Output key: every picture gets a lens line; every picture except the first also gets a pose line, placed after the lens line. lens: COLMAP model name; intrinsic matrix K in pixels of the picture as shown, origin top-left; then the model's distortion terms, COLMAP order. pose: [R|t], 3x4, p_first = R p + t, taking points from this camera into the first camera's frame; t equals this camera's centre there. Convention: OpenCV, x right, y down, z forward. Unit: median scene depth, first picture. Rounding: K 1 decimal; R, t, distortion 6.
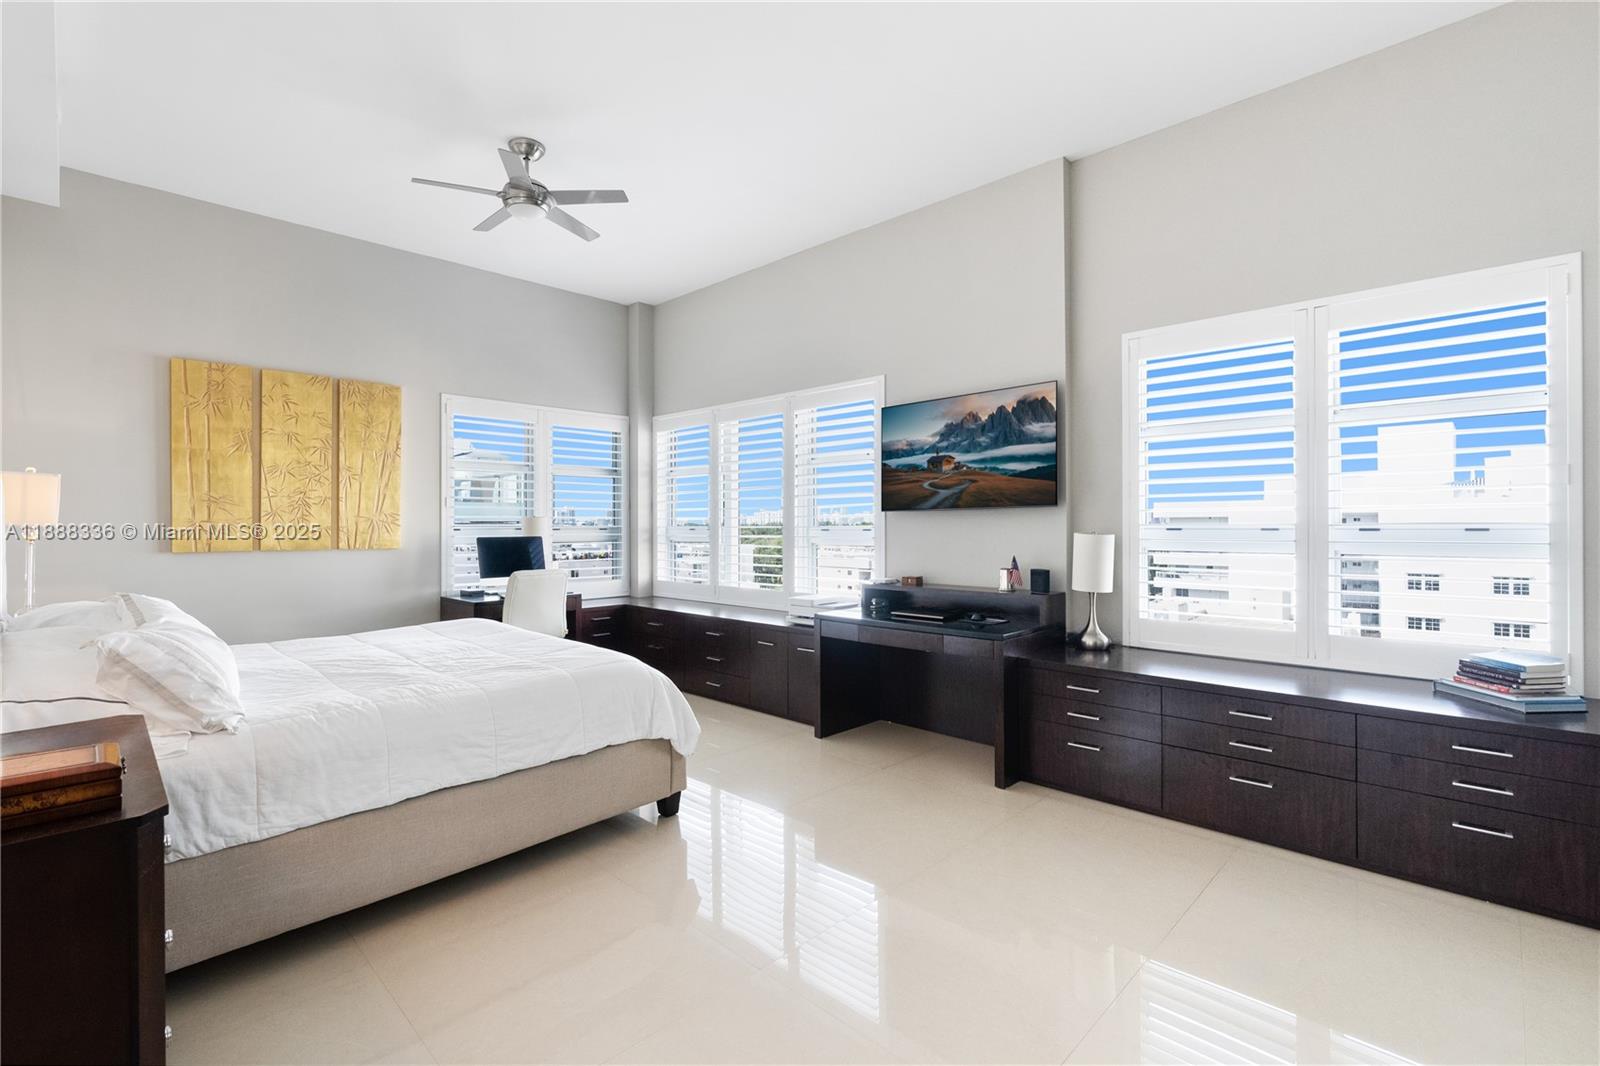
lens RADIAL K [[726.7, 0, 809.9], [0, 726.7, 519.6], [0, 0, 1]] dist [-0.004651, 0.002484]
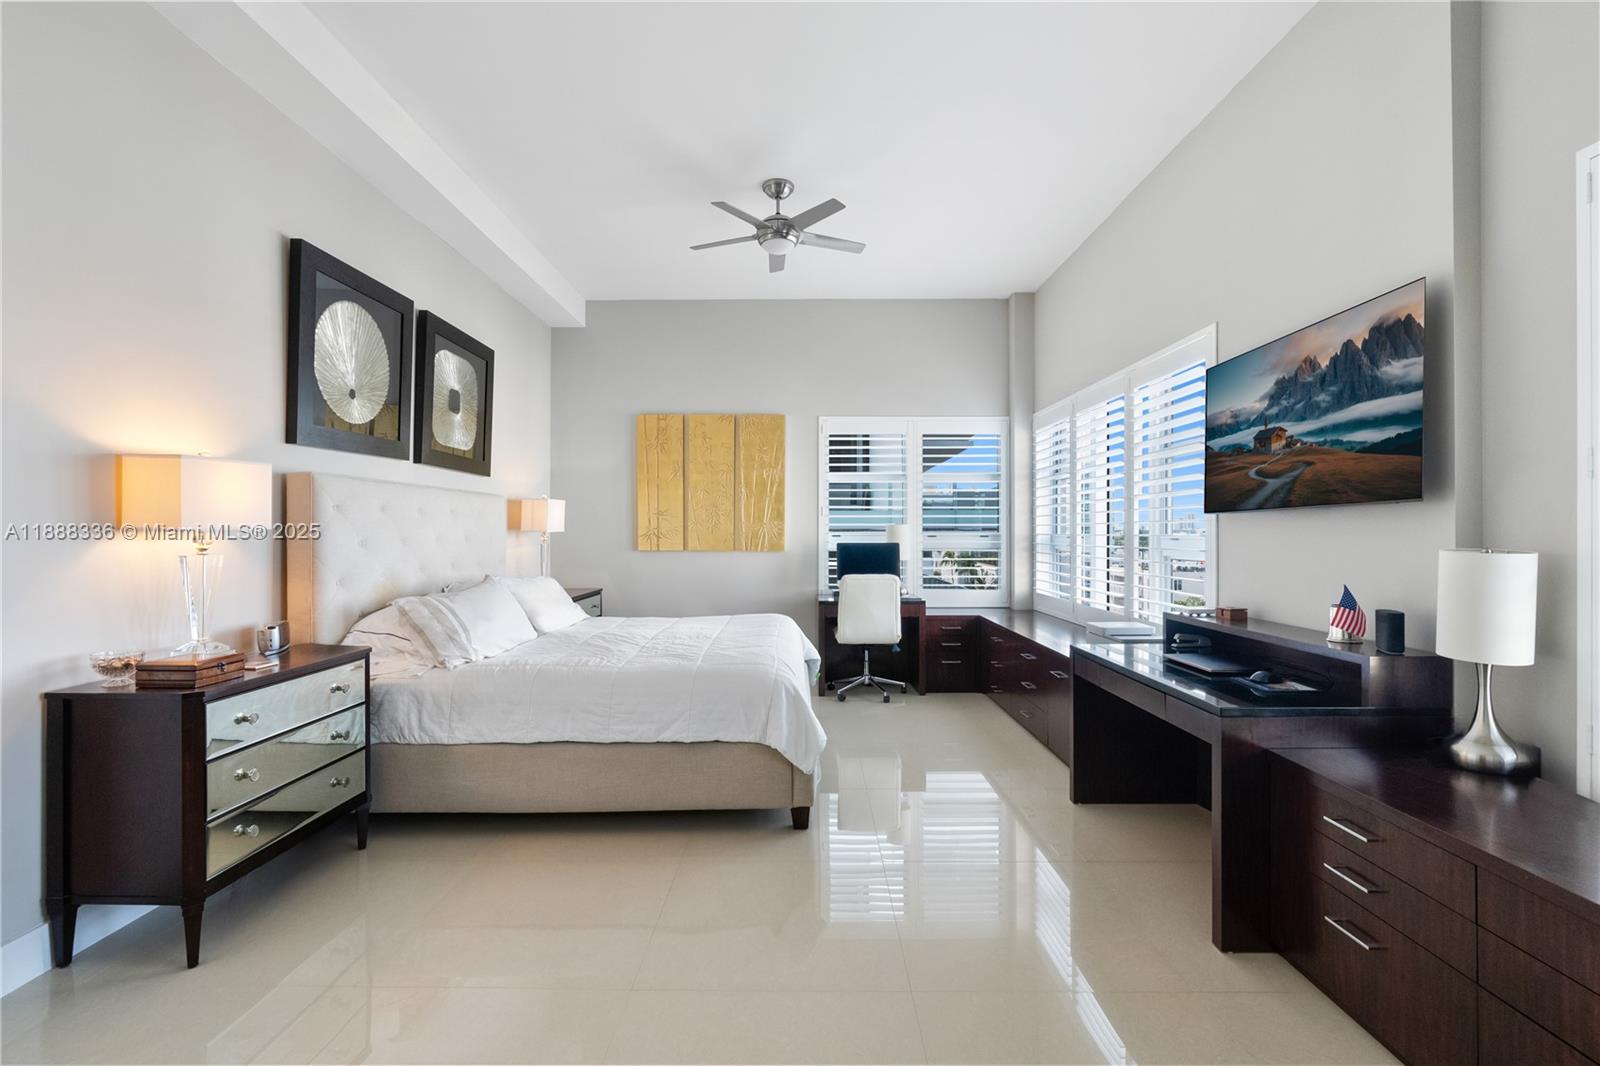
lens RADIAL K [[726.7, 0, 777.4], [0, 726.7, 524.1], [0, 0, 1]] dist [-0.004651, 0.002484]
pose [[0.680857, -0.005078, -0.732399, 0.366547], [0.003107, 0.999987, -0.004046, 0.000254], [0.732410, 0.000479, 0.680864, 0.224936]]
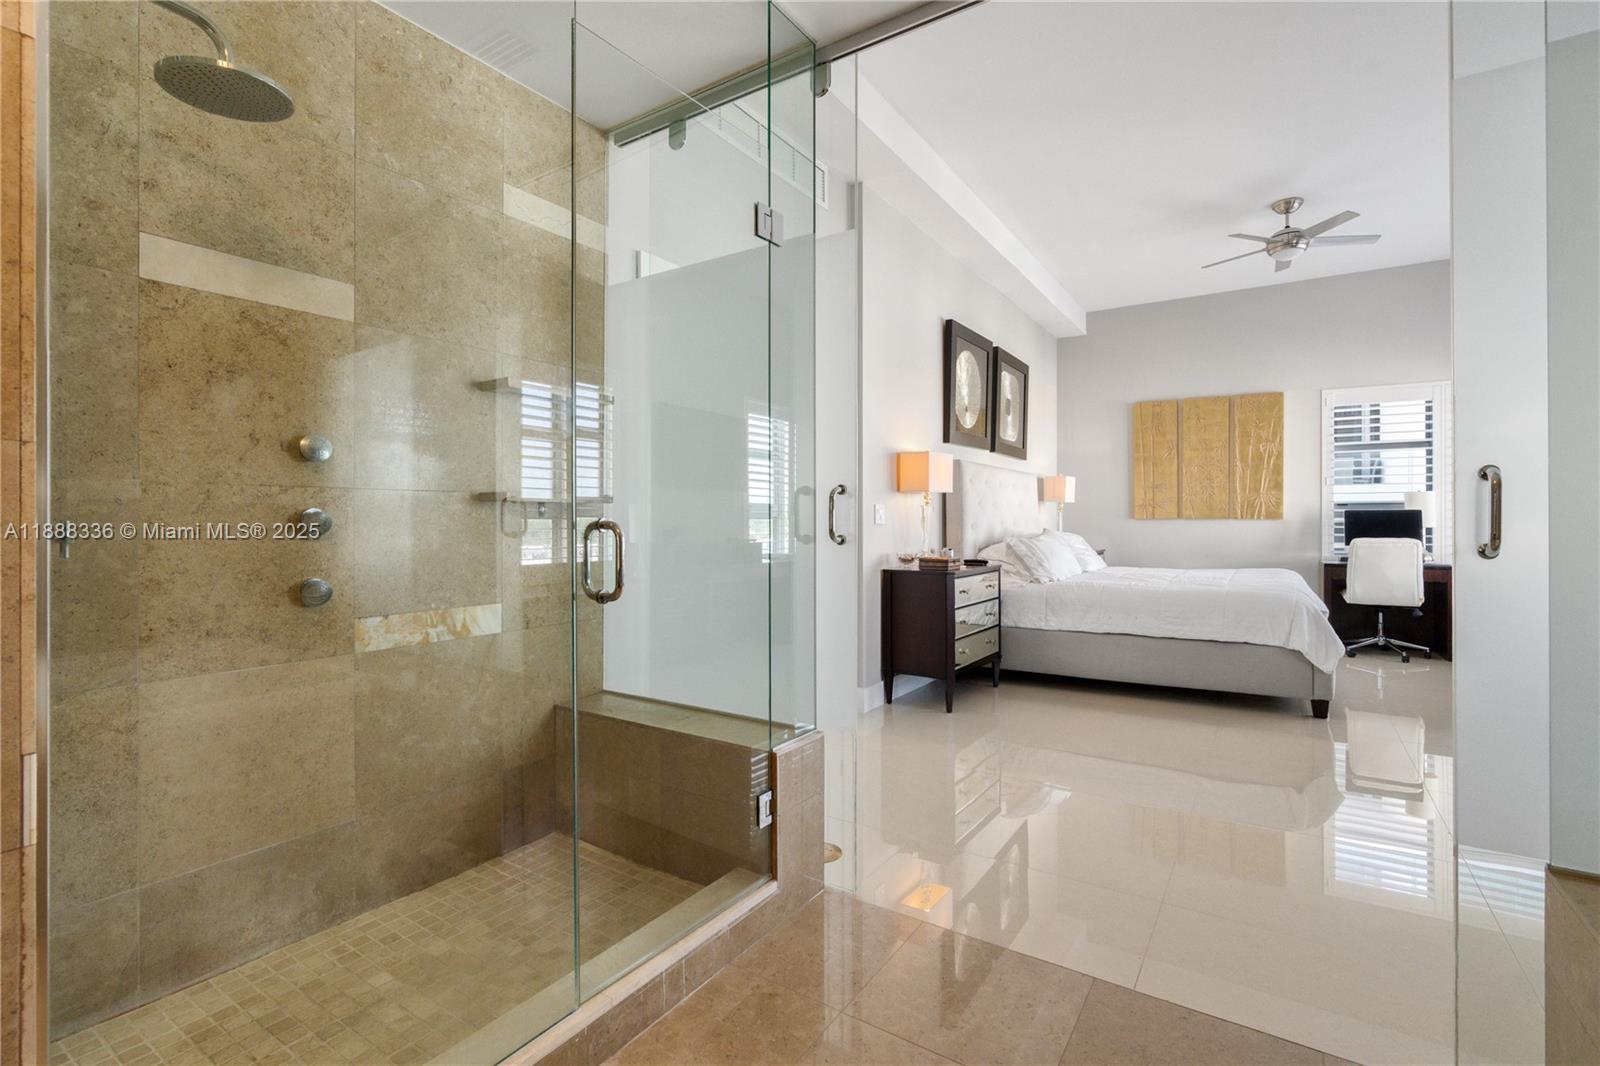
lens RADIAL K [[726.7, 0, 800.8], [0, 726.7, 519.2], [0, 0, 1]] dist [-0.004651, 0.002484]
pose [[0.201221, 0.001723, -0.979544, 0.631522], [0.008393, 0.999959, 0.003483, 0.034880], [0.979510, -0.008922, 0.201198, -0.106775]]
